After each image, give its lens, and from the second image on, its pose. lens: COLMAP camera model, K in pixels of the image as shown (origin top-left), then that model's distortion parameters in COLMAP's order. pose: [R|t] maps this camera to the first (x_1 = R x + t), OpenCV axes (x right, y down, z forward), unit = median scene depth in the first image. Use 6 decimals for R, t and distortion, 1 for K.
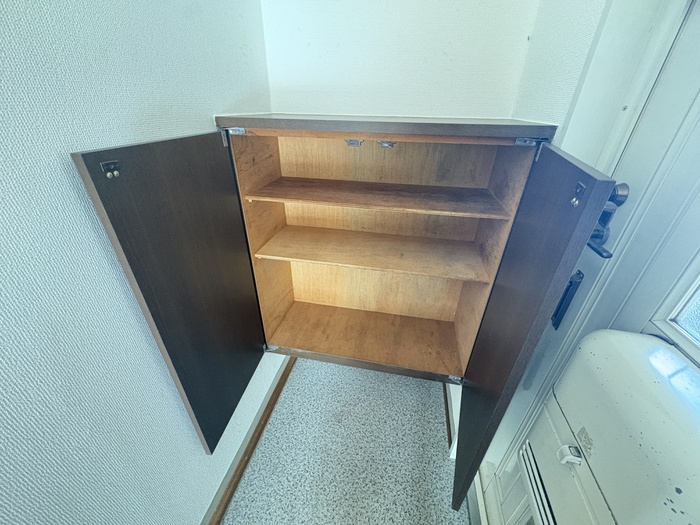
lens RADIAL K [[277.9, 0, 350.0], [0, 277.9, 262.5], [0, 0, 1]] dist [0.000579, -0.000061]
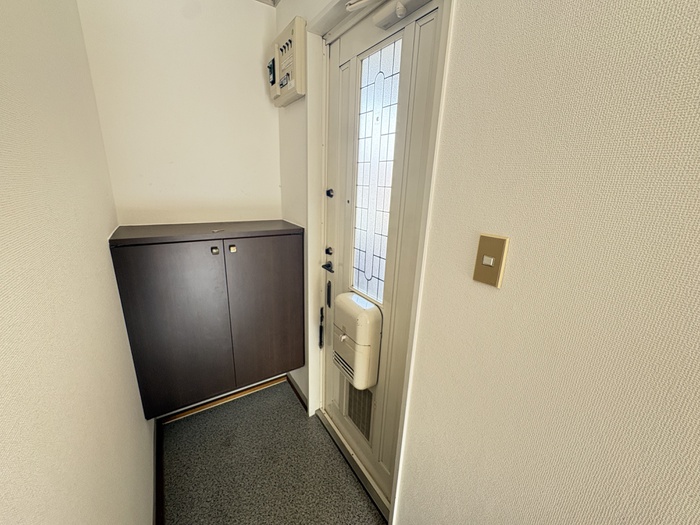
lens RADIAL K [[277.9, 0, 350.0], [0, 277.9, 262.5], [0, 0, 1]] dist [0.000579, -0.000061]
pose [[0.714312, -0.176026, 0.677328, -1.071409], [0.315850, 0.944759, -0.087569, 0.219864], [-0.624498, 0.276486, 0.730450, -1.485606]]
